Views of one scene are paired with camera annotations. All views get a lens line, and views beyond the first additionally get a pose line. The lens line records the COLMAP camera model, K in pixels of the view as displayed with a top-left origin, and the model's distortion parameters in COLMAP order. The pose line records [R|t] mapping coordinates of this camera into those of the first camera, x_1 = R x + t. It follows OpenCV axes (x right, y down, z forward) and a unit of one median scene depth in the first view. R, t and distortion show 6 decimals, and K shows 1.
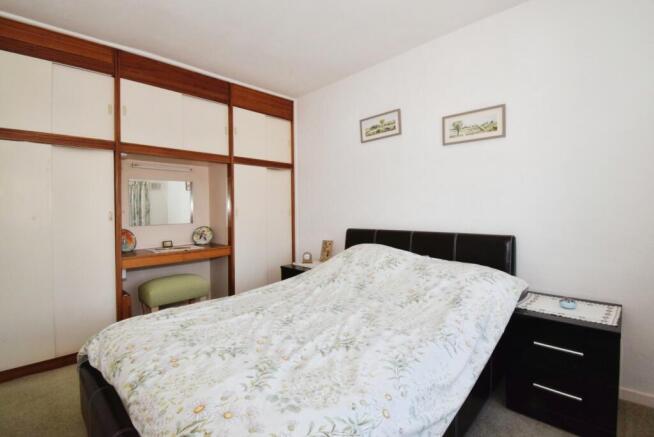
lens RADIAL K [[298.7, 0, 326.0], [0, 298.7, 213.1], [0, 0, 1]] dist [0.001443, -0.000183]
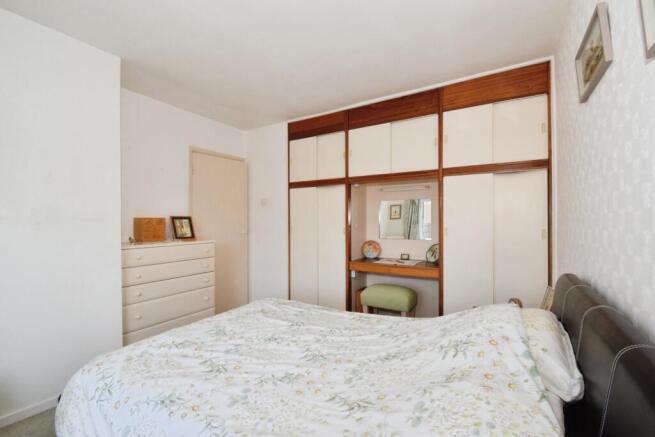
lens RADIAL K [[297.3, 0, 327.0], [0, 297.3, 220.0], [0, 0, 1]] dist [-0.003529, -0.001689]
pose [[0.223121, 0.014149, -0.974688, 0.848926], [-0.010115, 0.999874, 0.012199, -0.078089], [0.974738, 0.007137, 0.223236, 0.829054]]
